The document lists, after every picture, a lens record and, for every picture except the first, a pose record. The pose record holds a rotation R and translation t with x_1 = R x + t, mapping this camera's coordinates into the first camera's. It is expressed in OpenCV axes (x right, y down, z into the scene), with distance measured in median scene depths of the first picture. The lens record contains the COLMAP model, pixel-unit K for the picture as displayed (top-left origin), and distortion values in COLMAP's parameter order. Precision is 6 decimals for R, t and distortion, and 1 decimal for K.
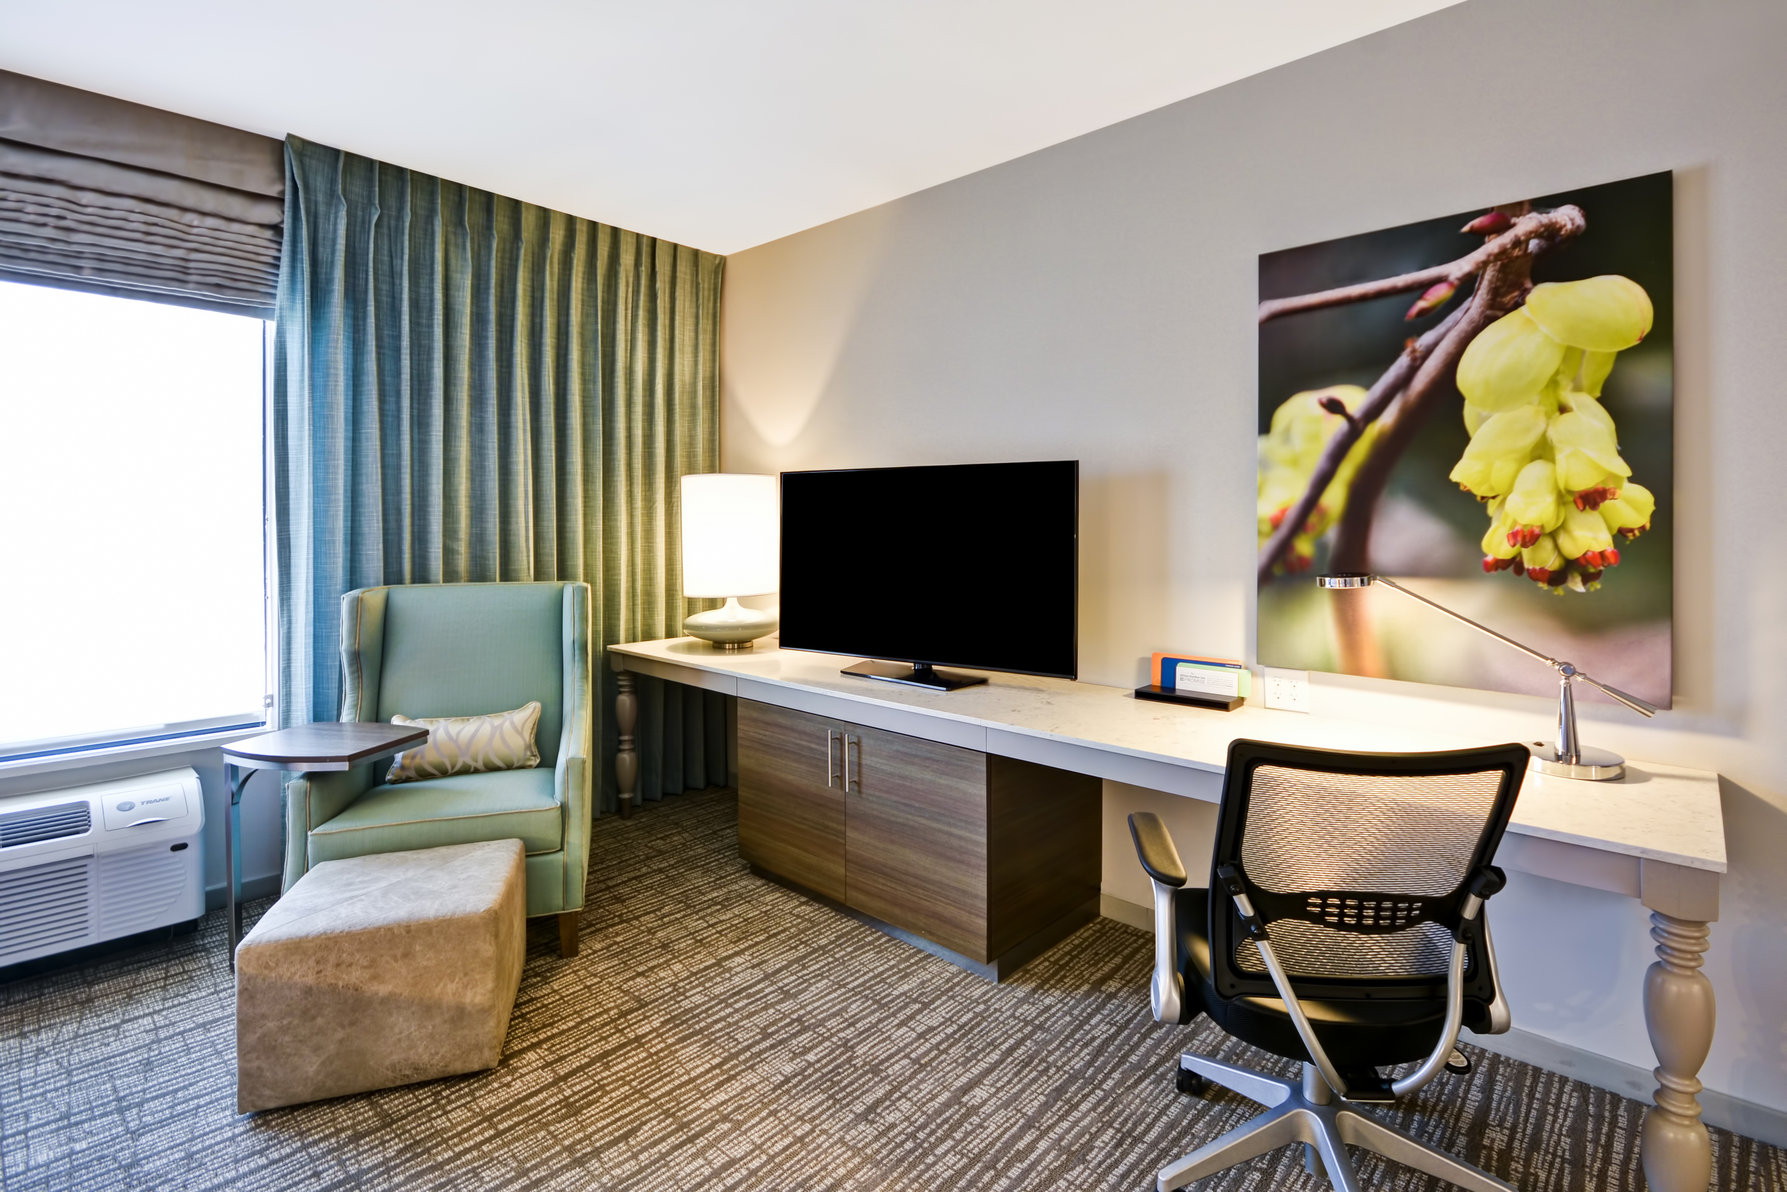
lens RADIAL K [[820.3, 0, 891.6], [0, 820.3, 536.2], [0, 0, 1]] dist [0.002591, 0.000330]
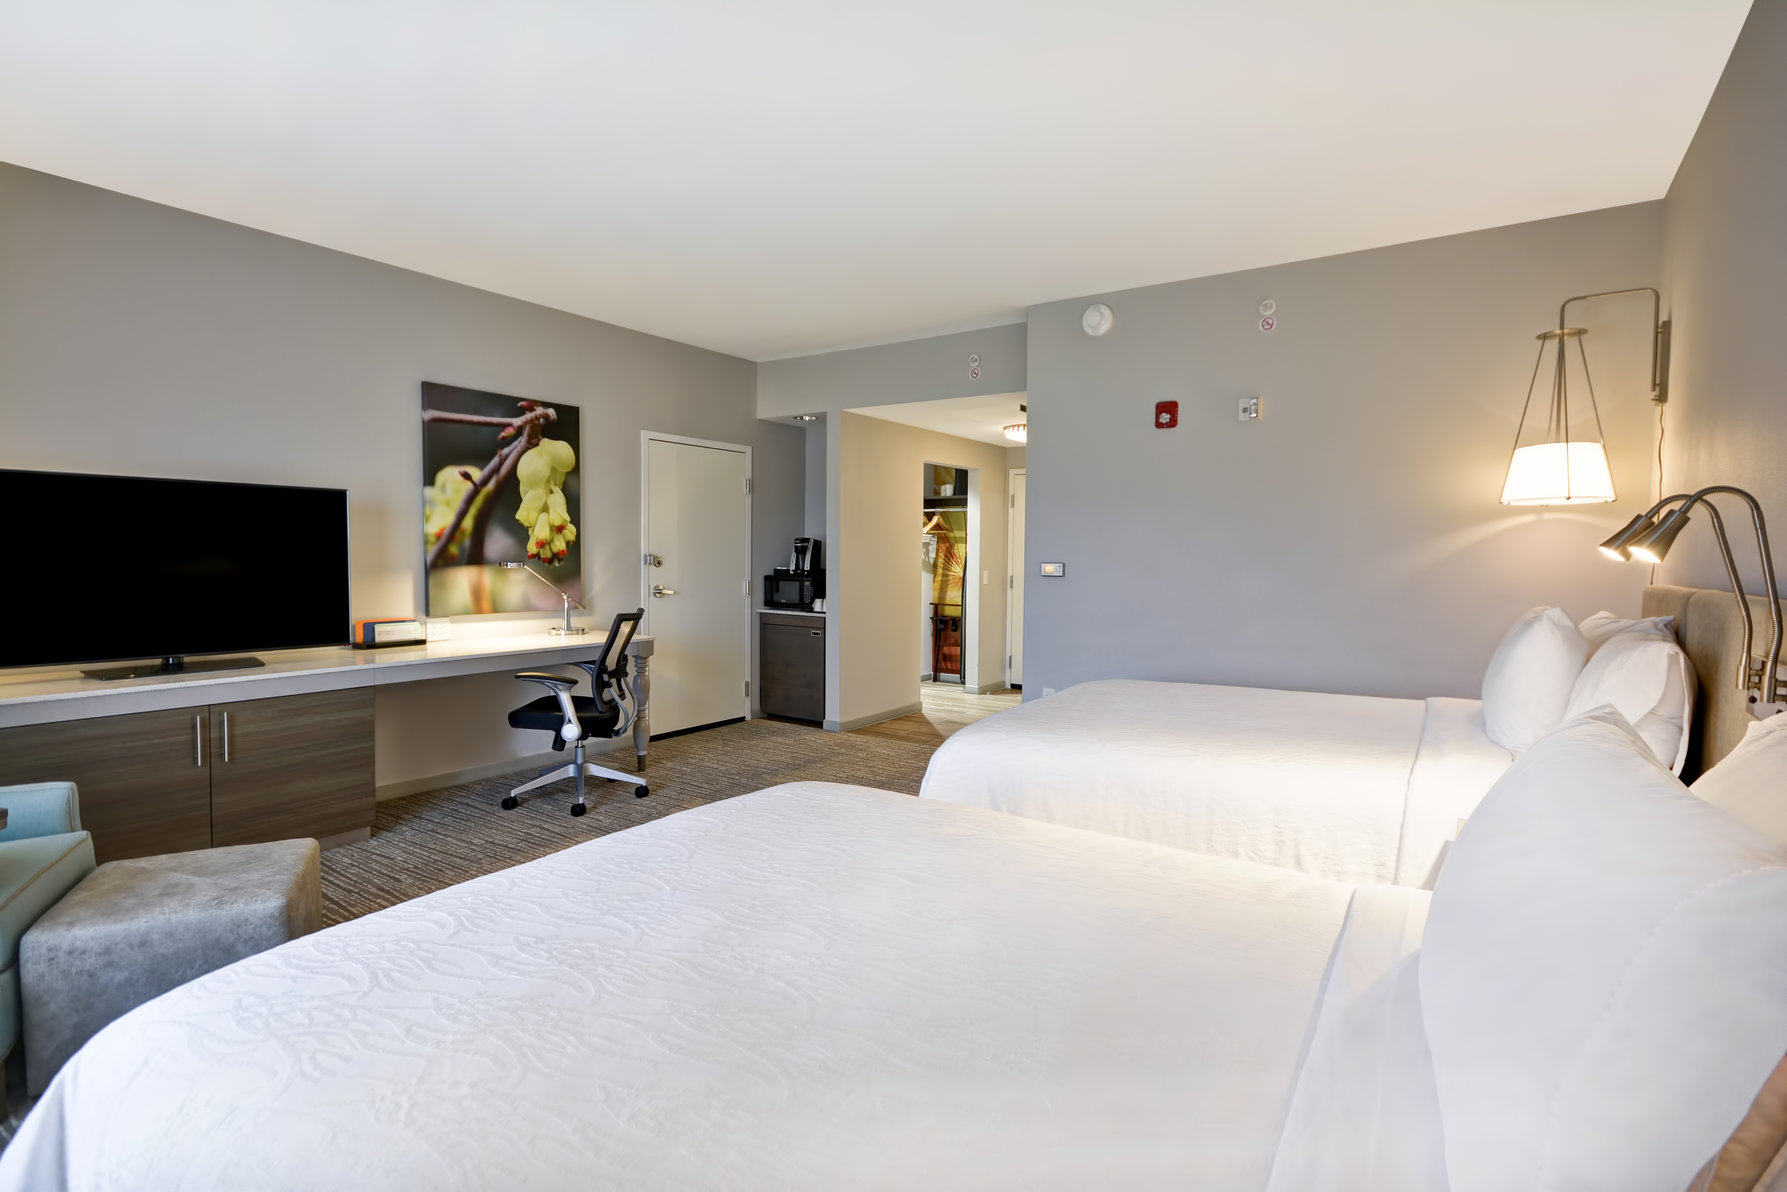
lens RADIAL K [[772.3, 0, 893.2], [0, 772.3, 574.4], [0, 0, 1]] dist [0.000017, -0.000038]
pose [[-0.086453, -0.041160, 0.995405, -1.471916], [-0.005521, 0.999151, 0.040835, -0.008282], [-0.996241, -0.001966, -0.086607, 0.175179]]
